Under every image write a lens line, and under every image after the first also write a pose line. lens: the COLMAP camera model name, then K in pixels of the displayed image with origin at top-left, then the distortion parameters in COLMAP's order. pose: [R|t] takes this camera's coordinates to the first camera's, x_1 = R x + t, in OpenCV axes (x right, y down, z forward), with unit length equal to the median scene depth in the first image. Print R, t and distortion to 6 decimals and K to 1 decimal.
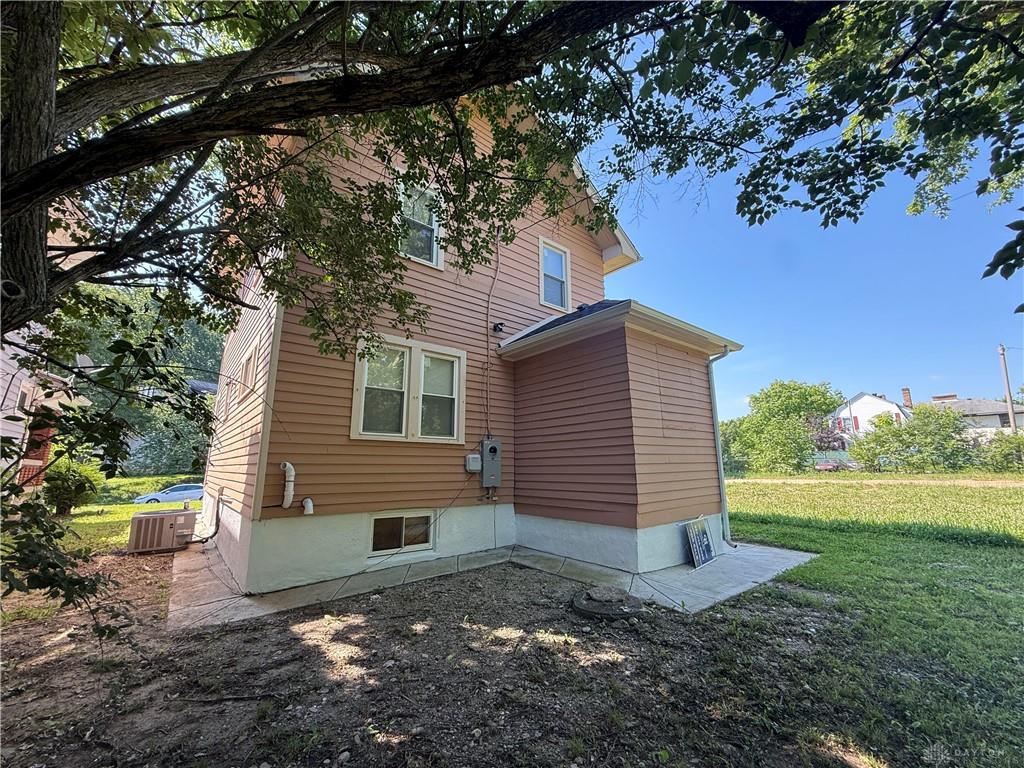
lens RADIAL K [[406.2, 0, 512.0], [0, 406.2, 384.0], [0, 0, 1]] dist [0.000714, 0.000079]
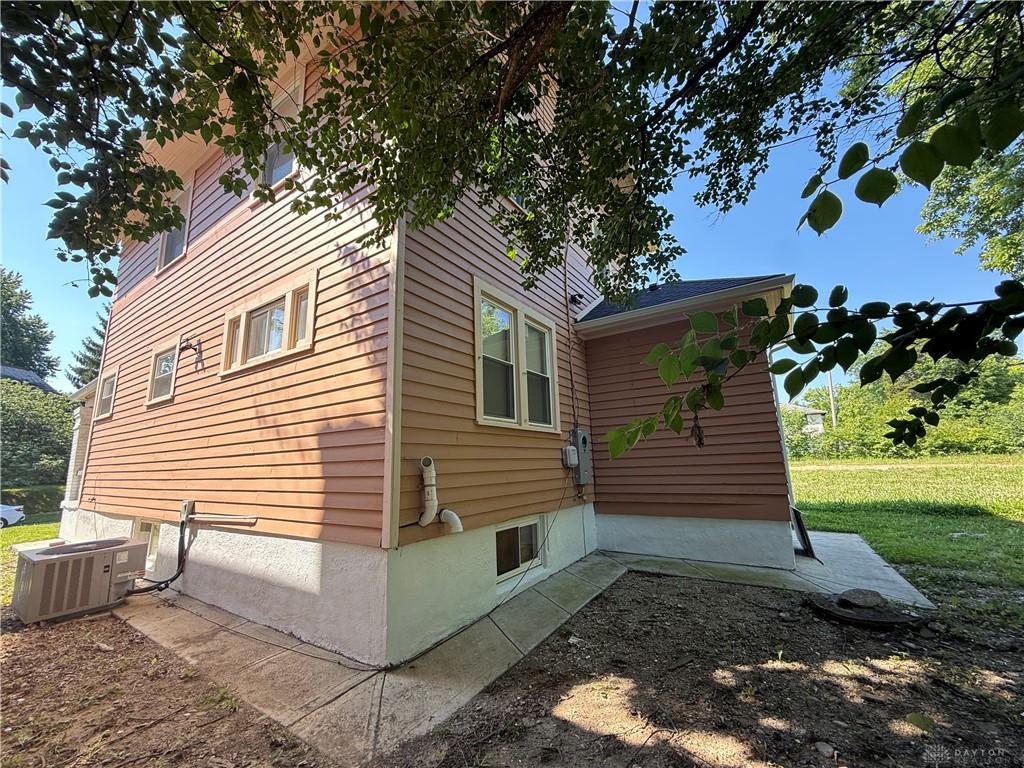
lens RADIAL K [[406.2, 0, 512.0], [0, 406.2, 384.0], [0, 0, 1]] dist [0.000714, 0.000079]
pose [[0.954636, 0.032142, 0.296036, -0.505340], [-0.033203, 0.999448, -0.001446, 0.056550], [-0.295919, -0.008448, 0.955176, 0.264123]]
